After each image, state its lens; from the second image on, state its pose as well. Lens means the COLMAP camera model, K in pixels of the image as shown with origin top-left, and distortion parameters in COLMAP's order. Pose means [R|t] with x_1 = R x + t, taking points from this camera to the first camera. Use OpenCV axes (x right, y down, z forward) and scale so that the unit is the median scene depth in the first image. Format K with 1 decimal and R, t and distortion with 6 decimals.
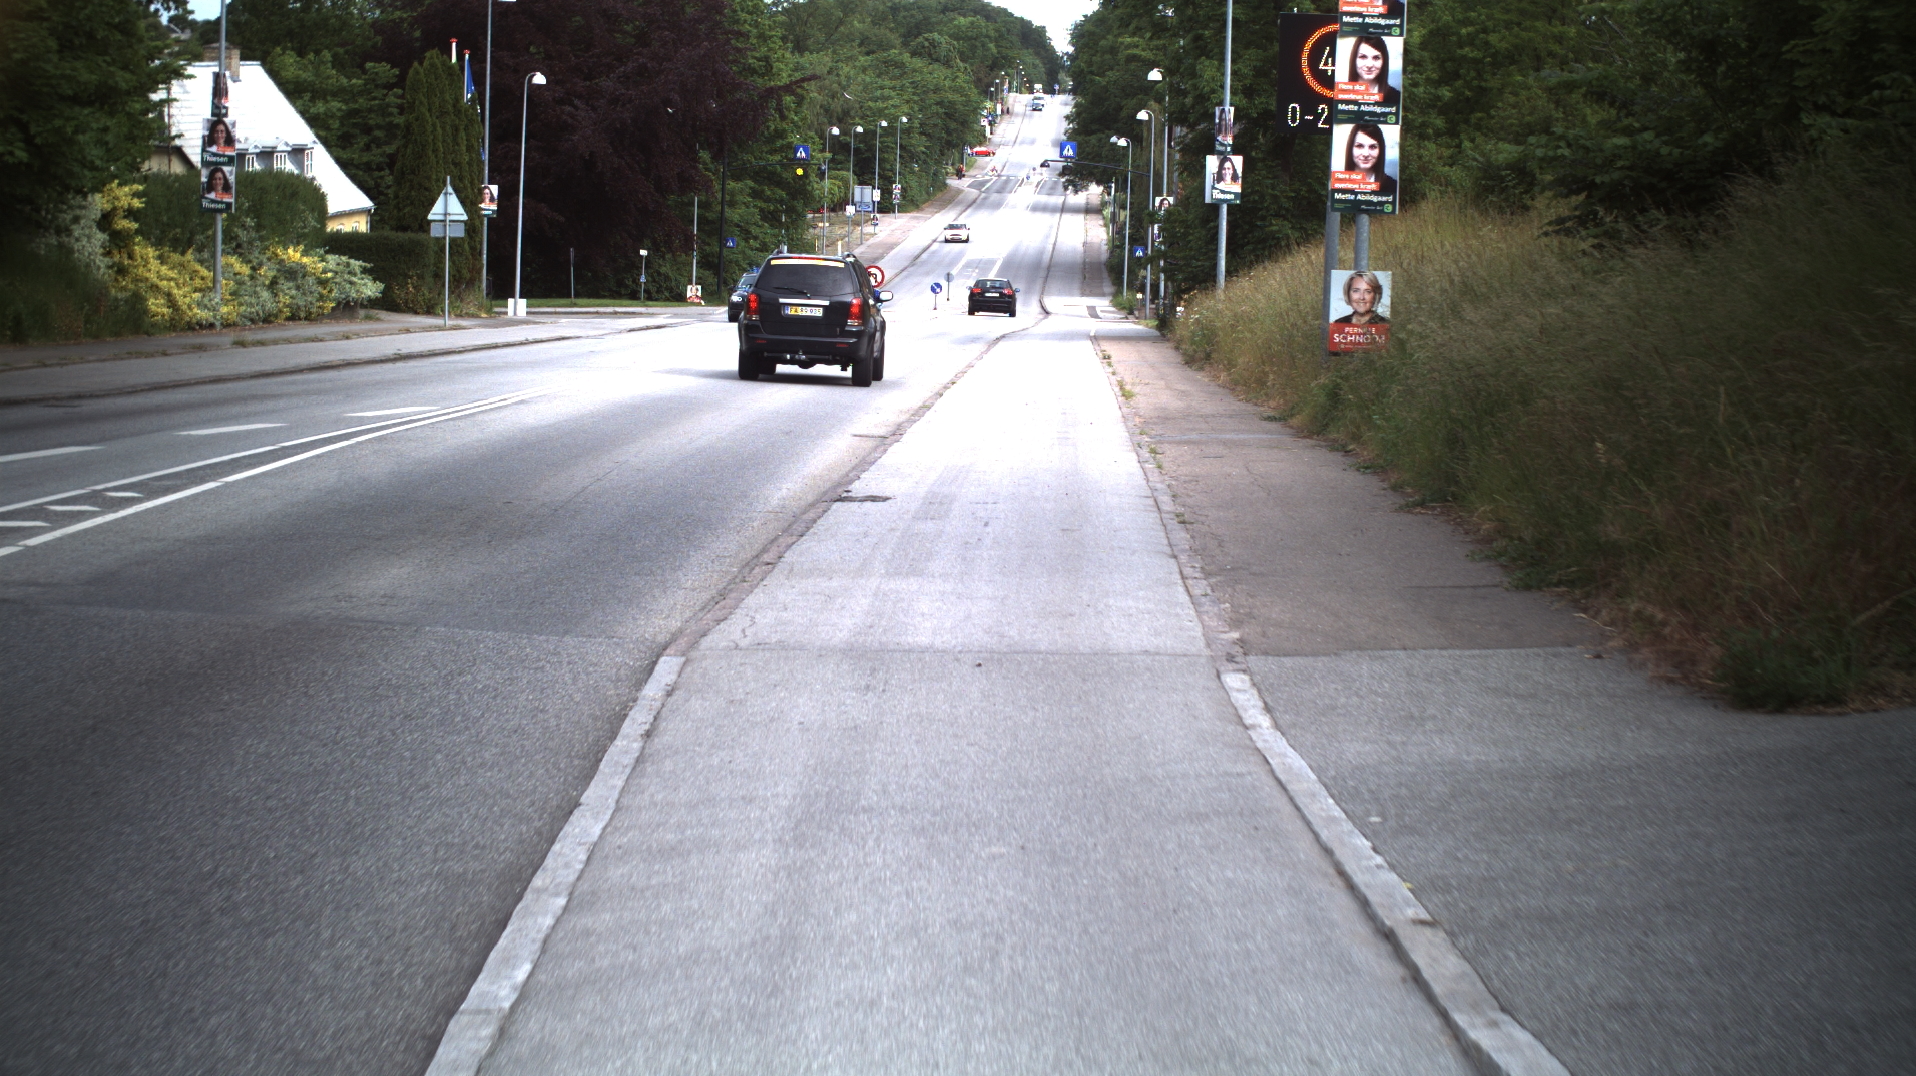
lens RADIAL K [[3336.4, 0, 958.0], [0, 3336.4, 538.0], [0, 0, 1]] dist [-0.279739, 0.338001]
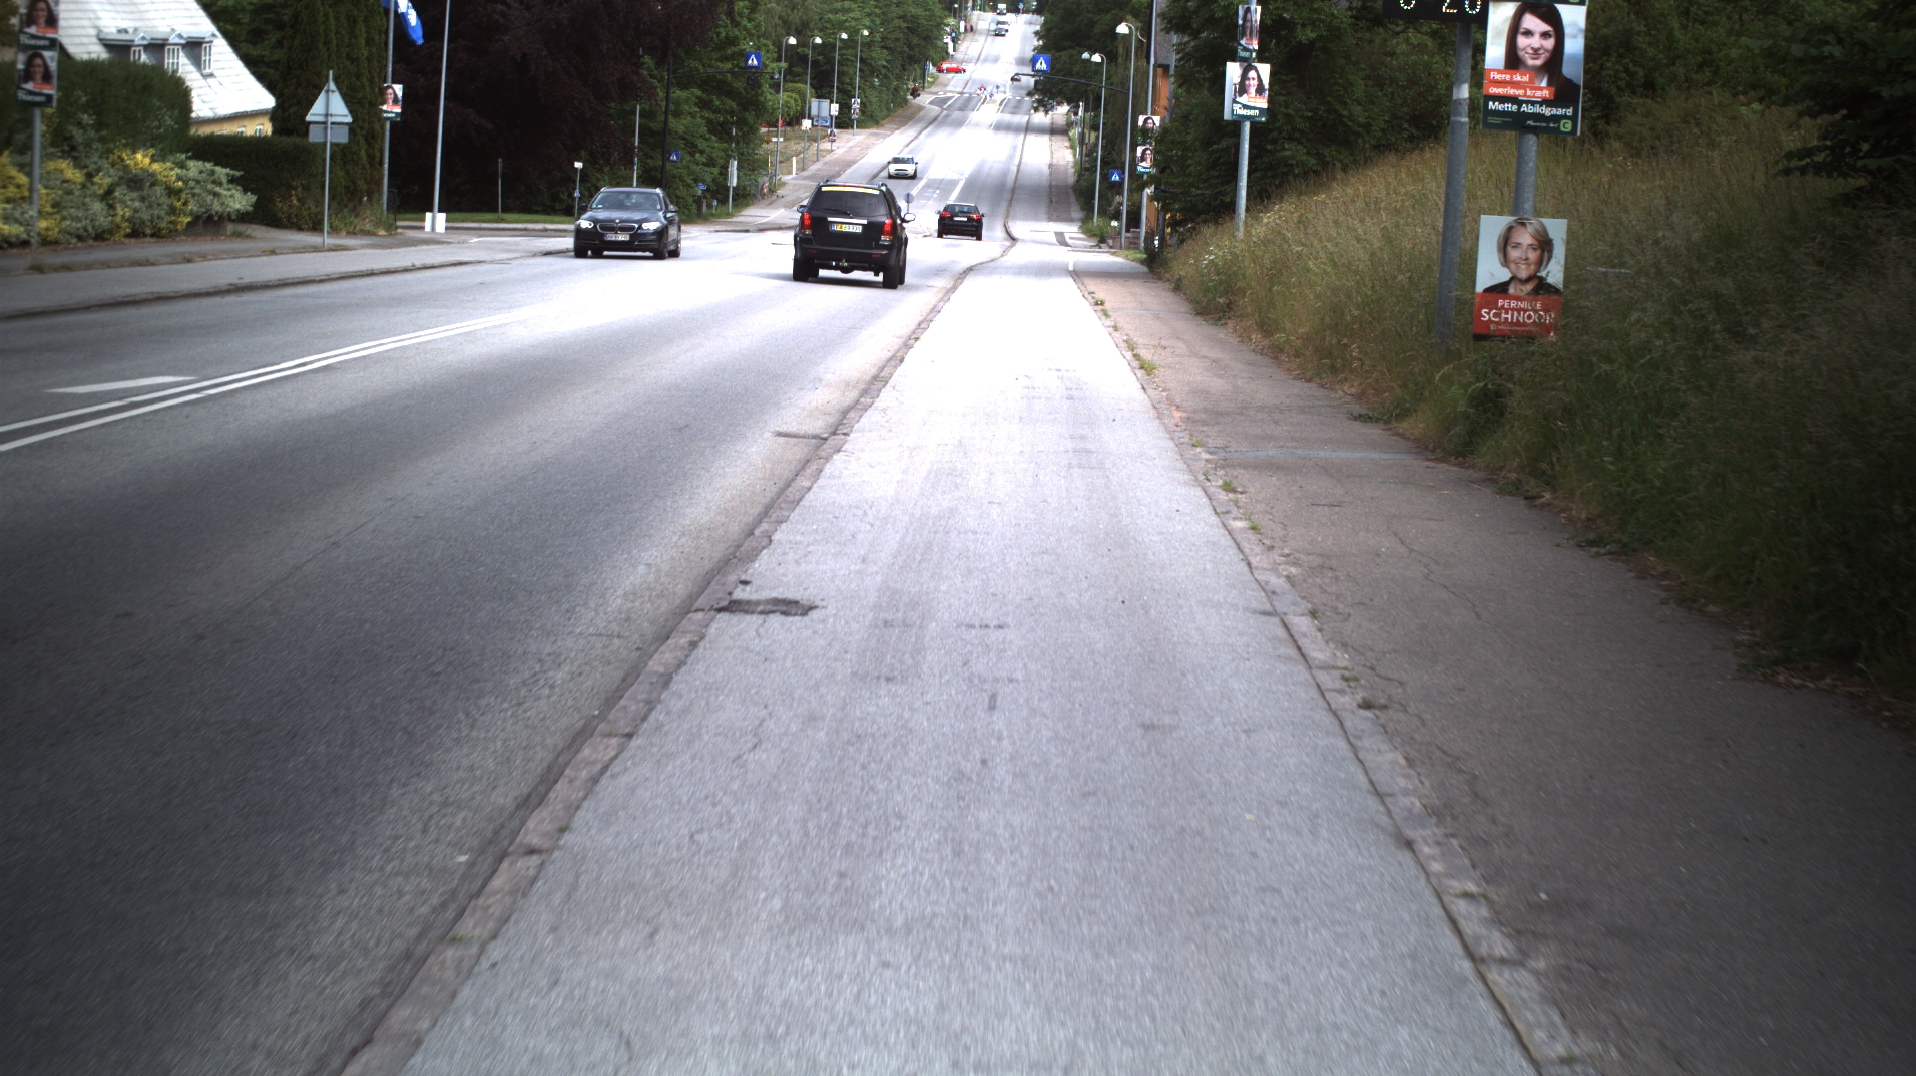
lens RADIAL K [[3336.4, 0, 958.0], [0, 3336.4, 538.0], [0, 0, 1]] dist [-0.279739, 0.338001]
pose [[0.999668, 0.021109, 0.014746, -0.001003], [-0.021460, 0.999480, 0.024078, -0.008258], [-0.014230, -0.024386, 0.999601, 0.093646]]
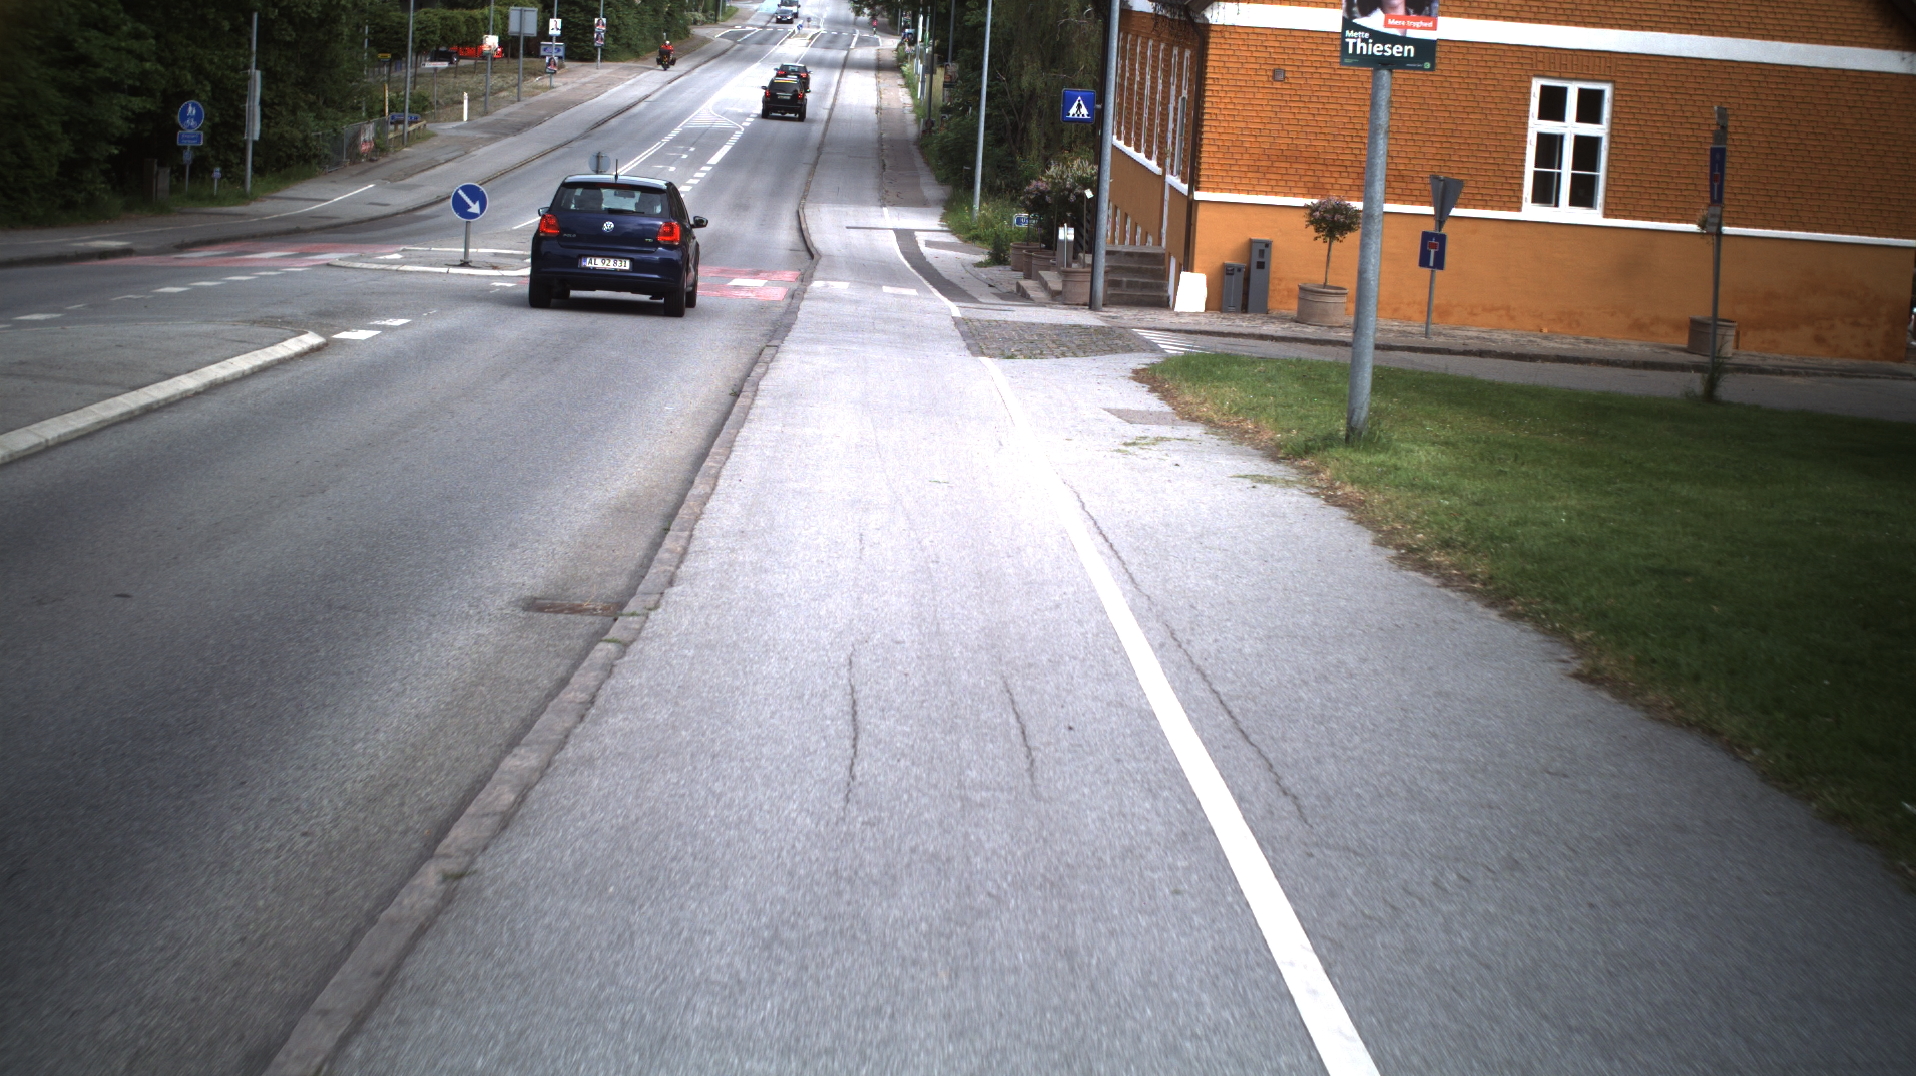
lens RADIAL K [[3336.4, 0, 958.0], [0, 3336.4, 538.0], [0, 0, 1]] dist [-0.279739, 0.338001]
pose [[0.997445, 0.018783, 0.068926, 0.025331], [-0.021266, 0.999144, 0.035473, -0.068343], [-0.068200, -0.036848, 0.996991, 0.841613]]
